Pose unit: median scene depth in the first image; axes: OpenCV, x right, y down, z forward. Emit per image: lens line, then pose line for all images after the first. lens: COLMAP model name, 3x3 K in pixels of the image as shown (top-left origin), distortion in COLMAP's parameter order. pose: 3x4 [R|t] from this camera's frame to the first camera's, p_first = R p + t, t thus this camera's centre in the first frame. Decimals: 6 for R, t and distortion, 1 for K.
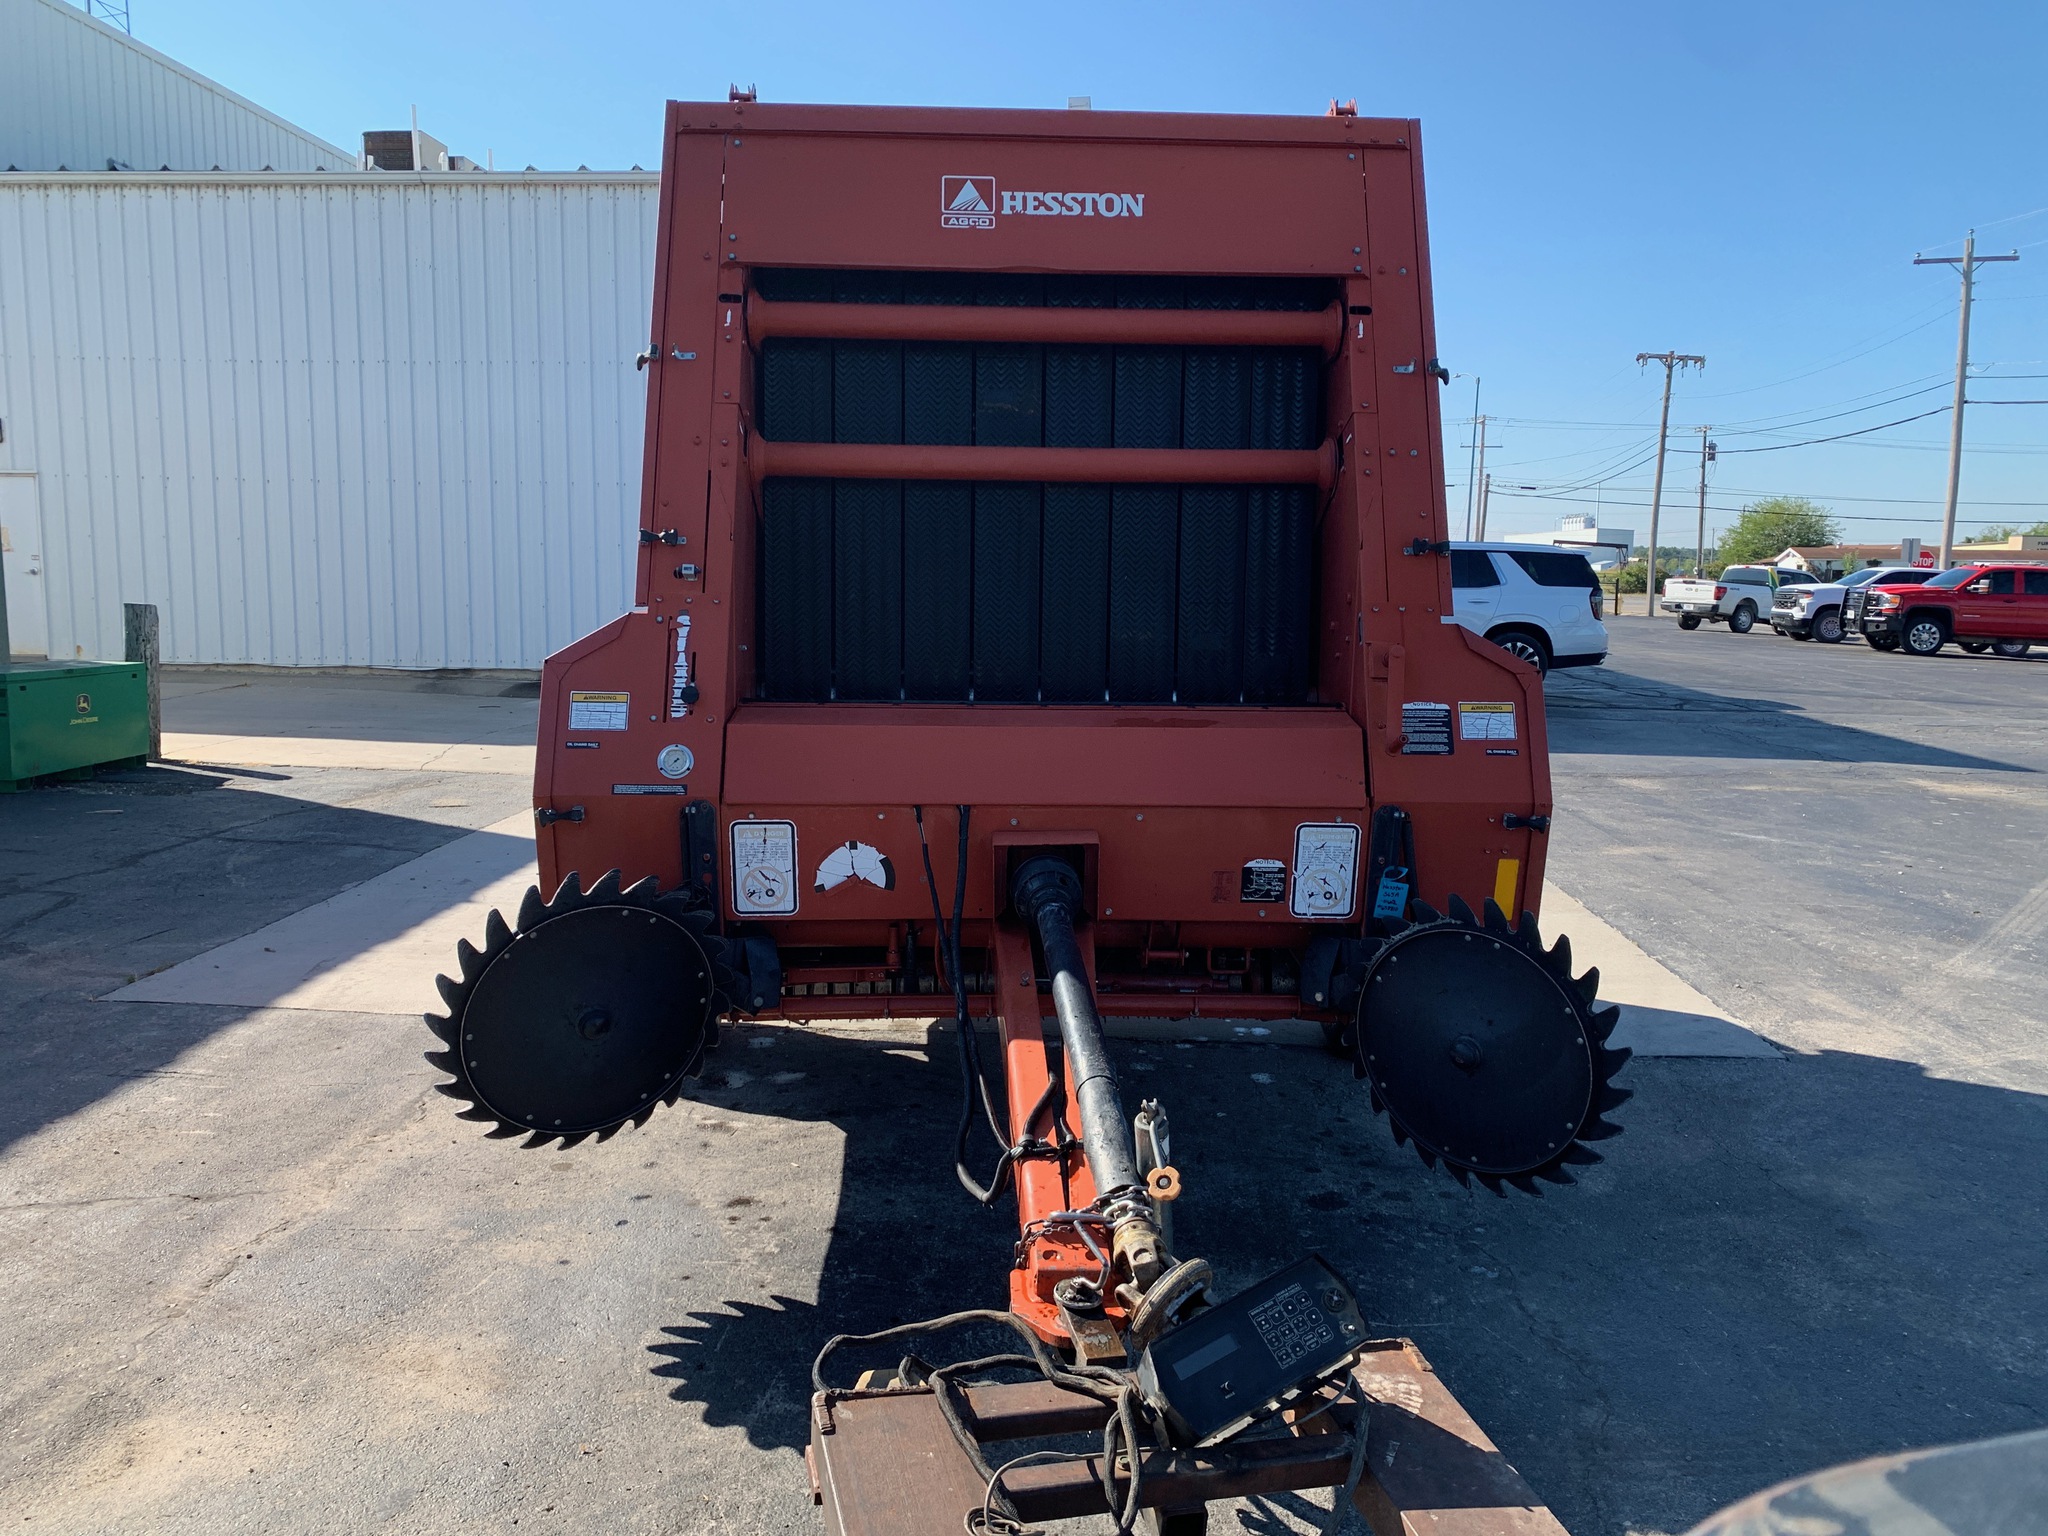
lens RADIAL K [[1561.8, 0, 1034.9], [0, 1561.8, 763.9], [0, 0, 1]] dist [0.050856, -0.055479]
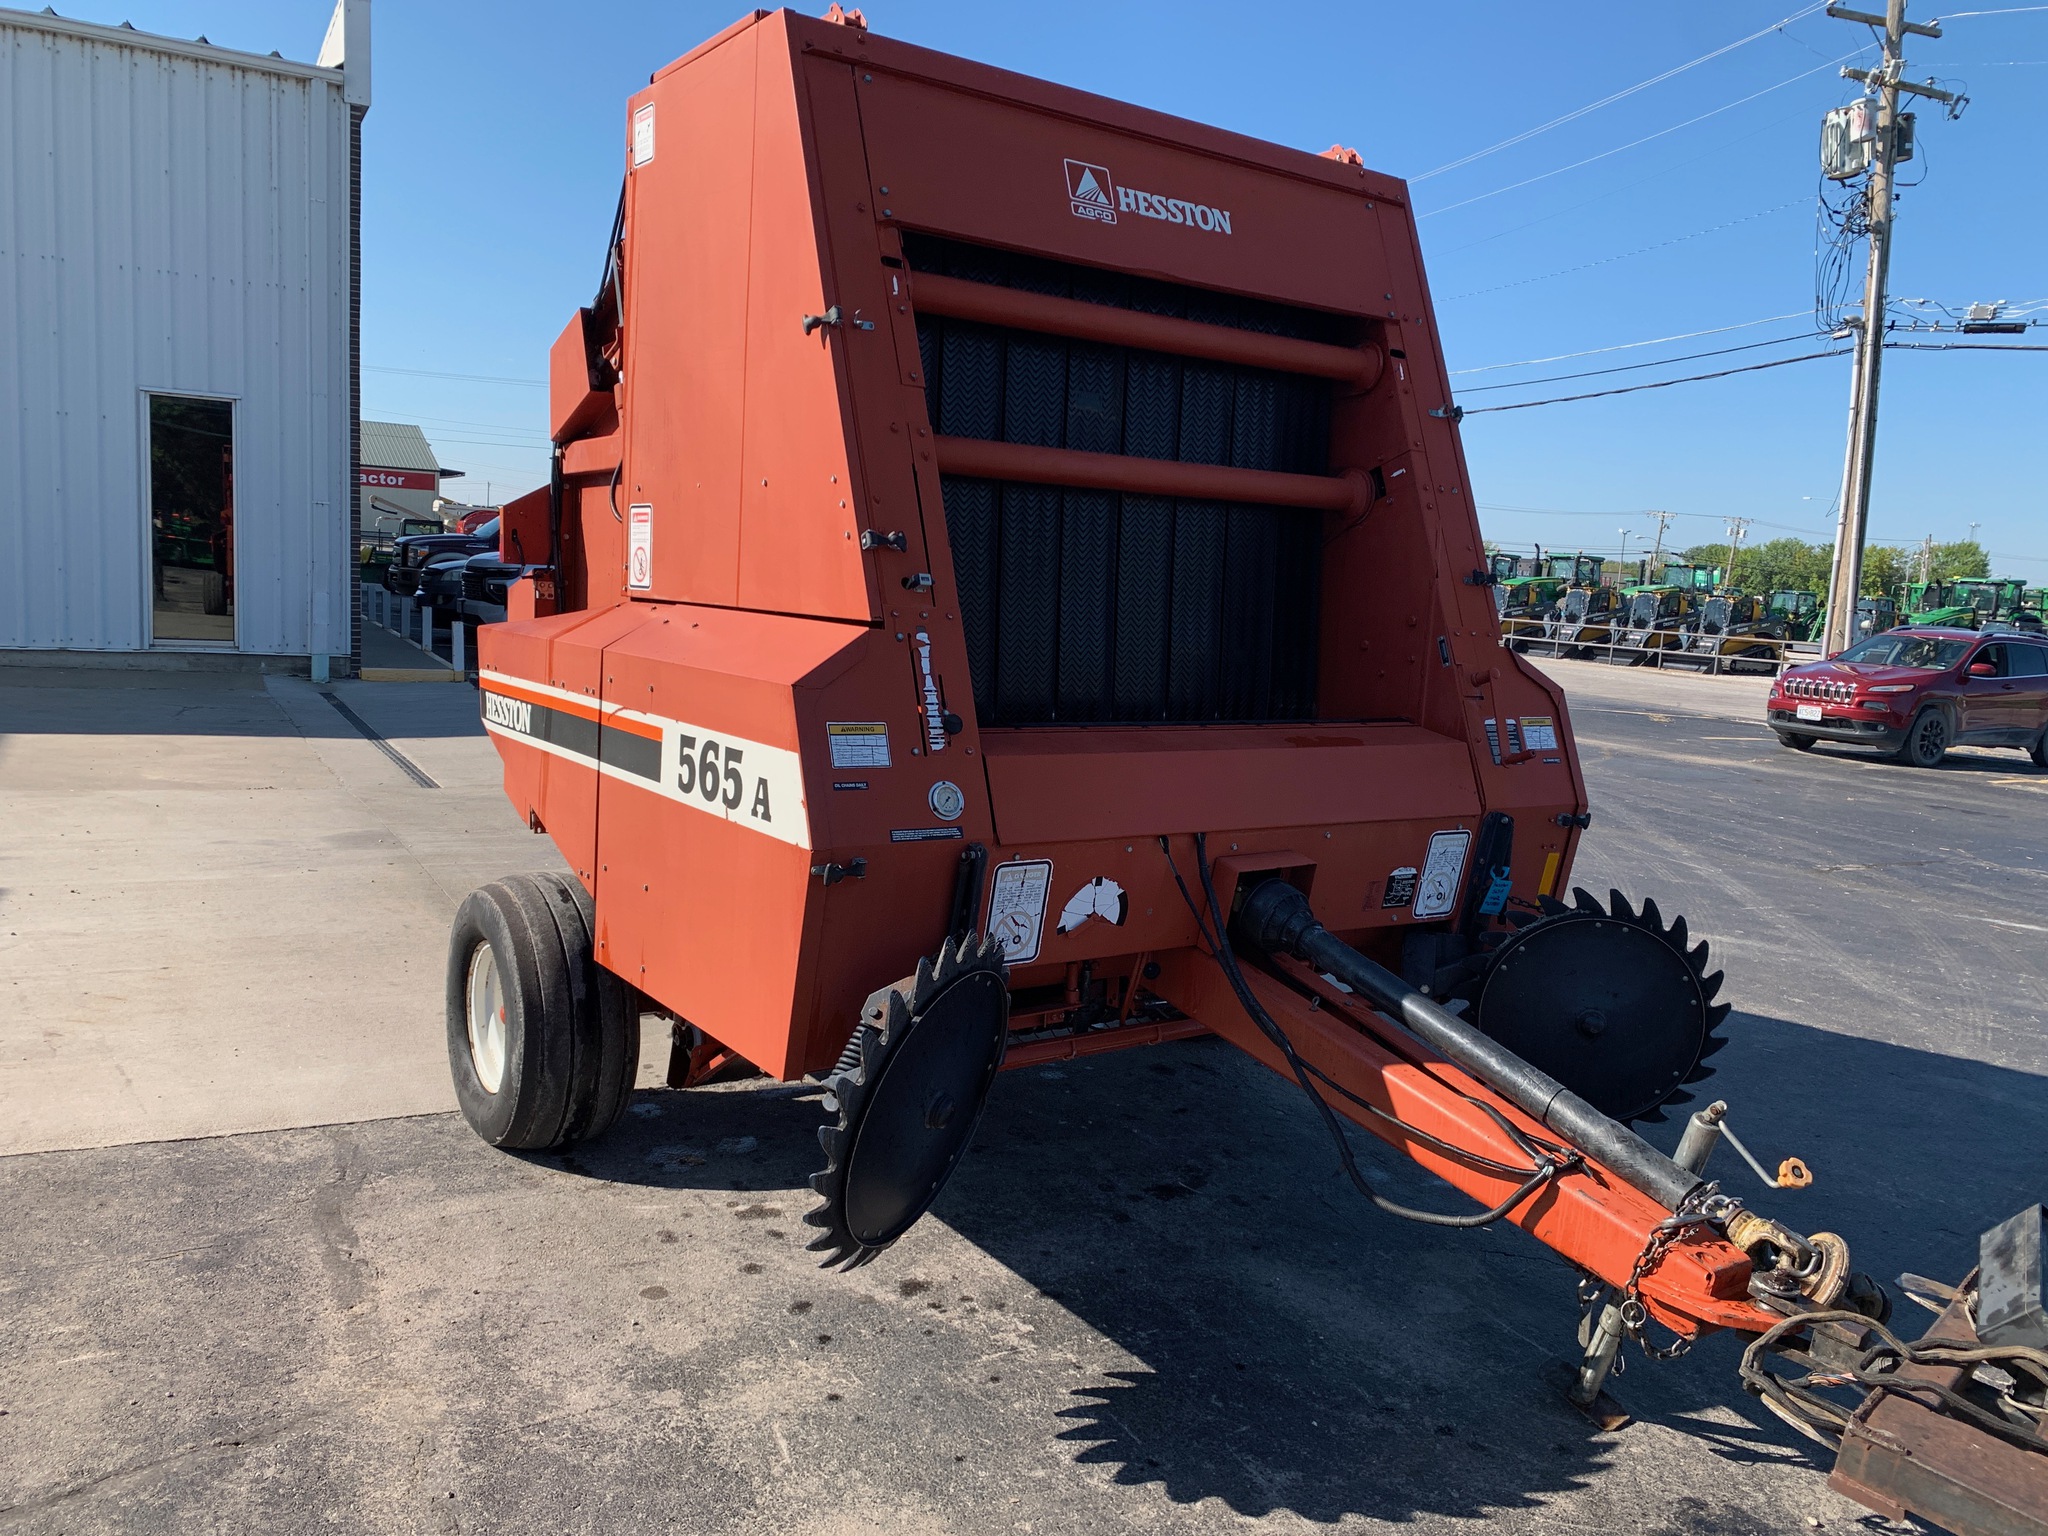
lens RADIAL K [[1561.8, 0, 1034.6], [0, 1561.8, 782.9], [0, 0, 1]] dist [0.050856, -0.055479]
pose [[0.841975, -0.037716, 0.538197, -0.614577], [0.020141, 0.999055, 0.038504, -0.041266], [-0.539141, -0.021580, 0.841939, 0.223406]]
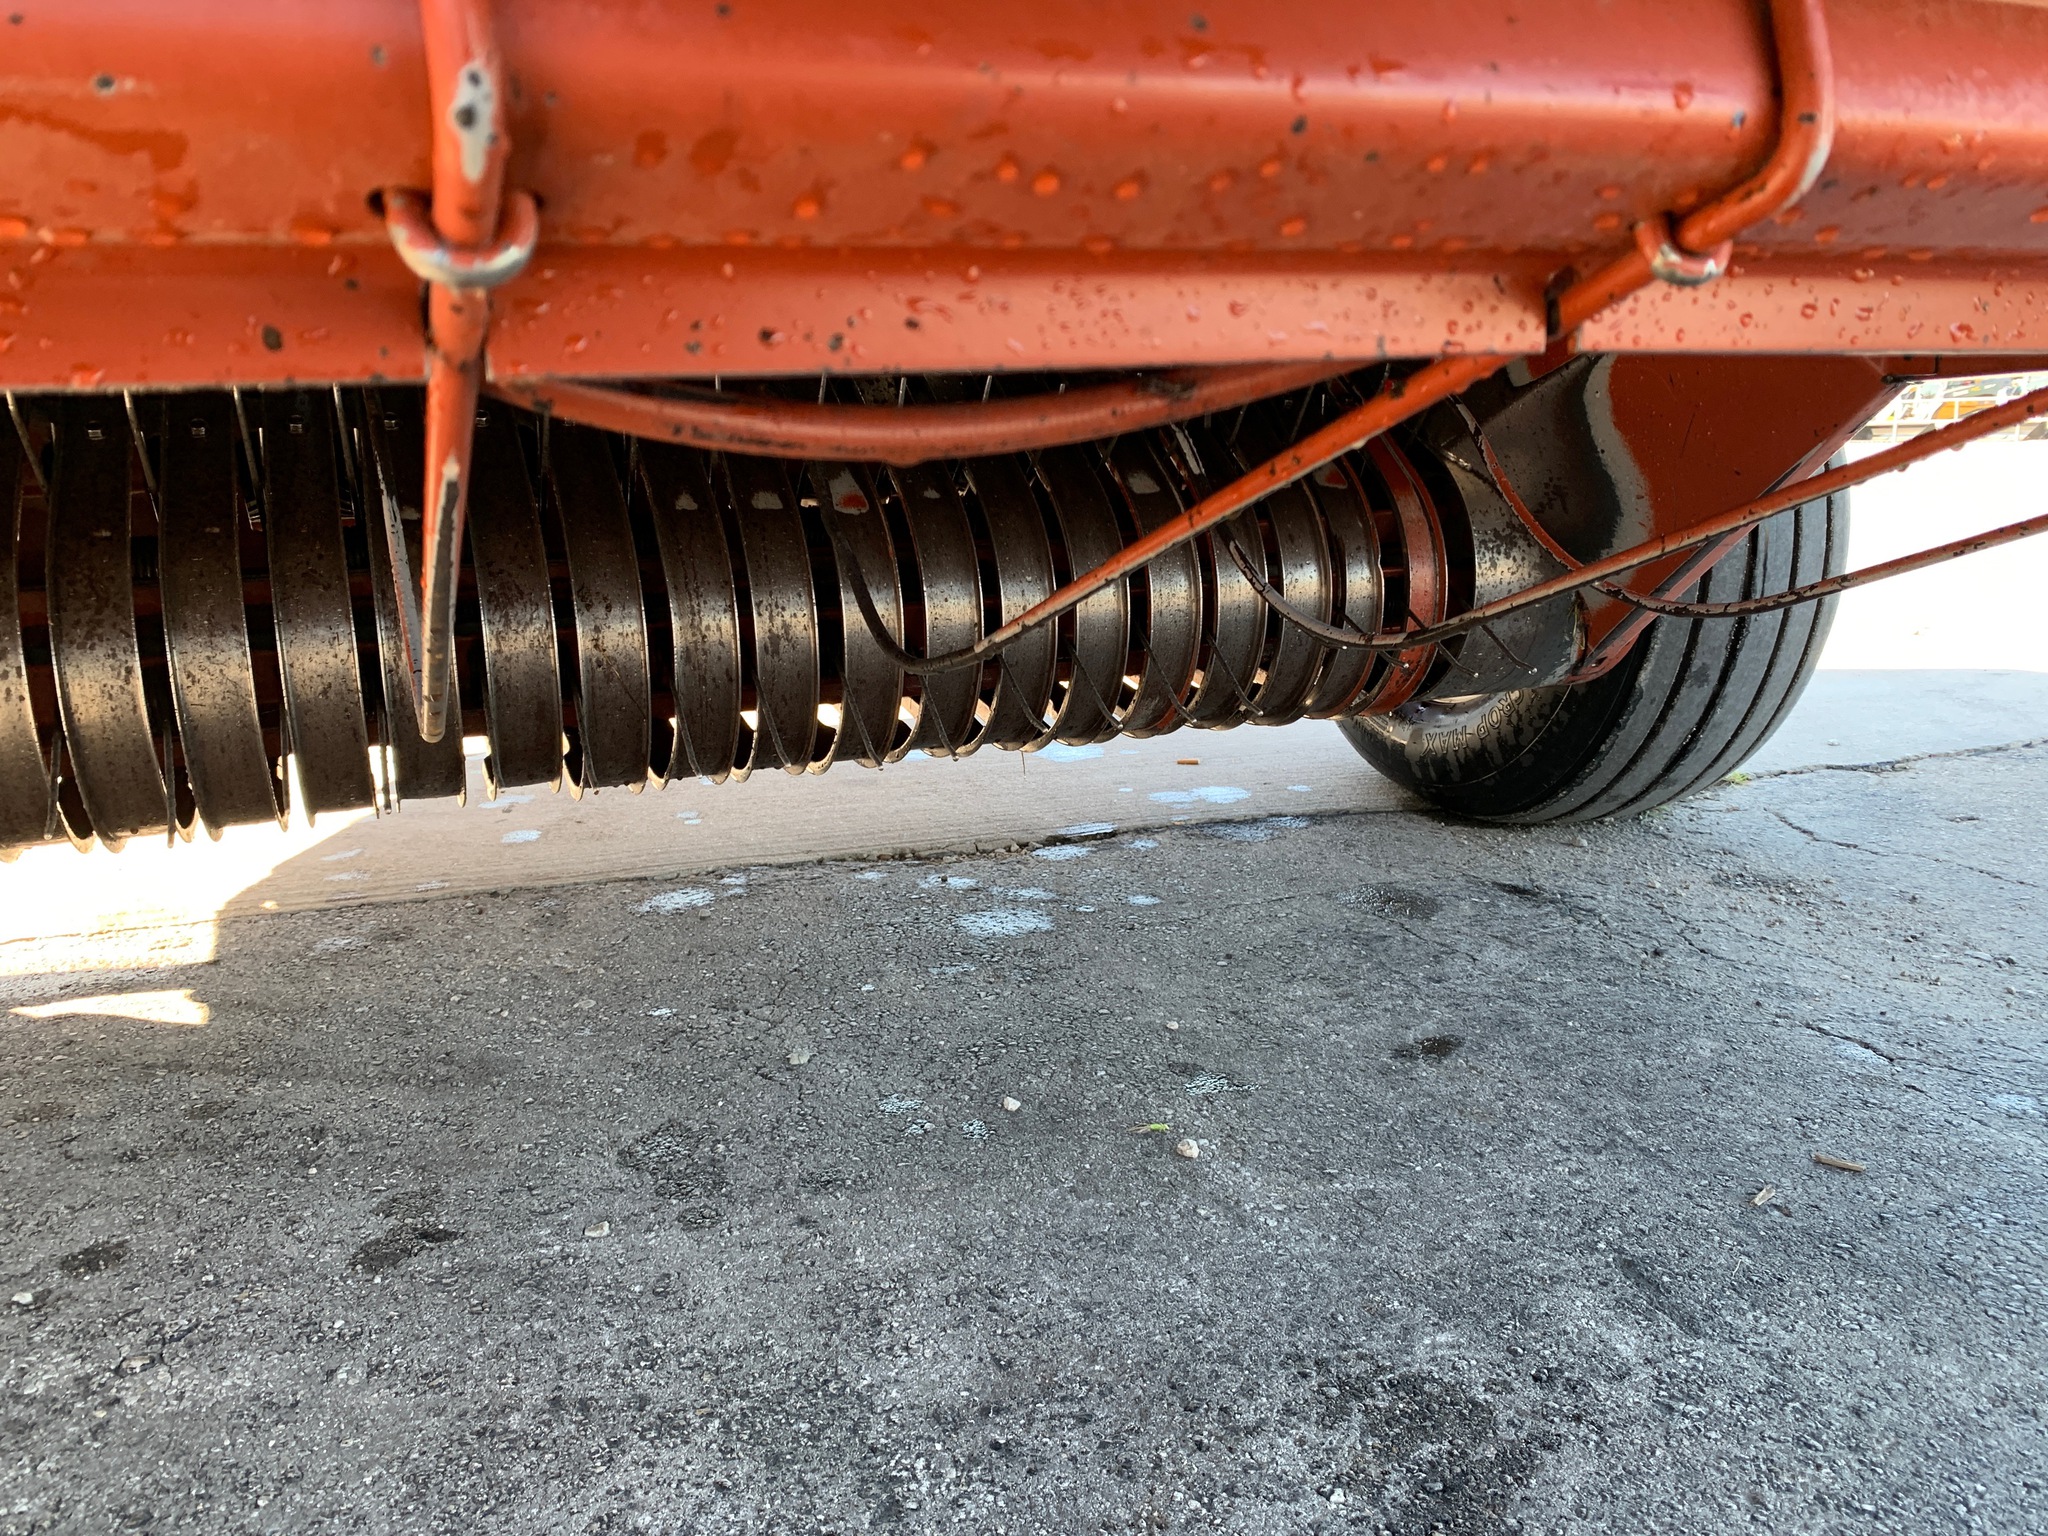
lens RADIAL K [[1561.8, 0, 1026.0], [0, 1561.8, 775.2], [0, 0, 1]] dist [0.050856, -0.055479]
pose [[0.938200, -0.108423, 0.328671, -0.029352], [0.082384, 0.992328, 0.092187, 0.180179], [-0.336145, -0.059413, 0.939934, 0.939269]]
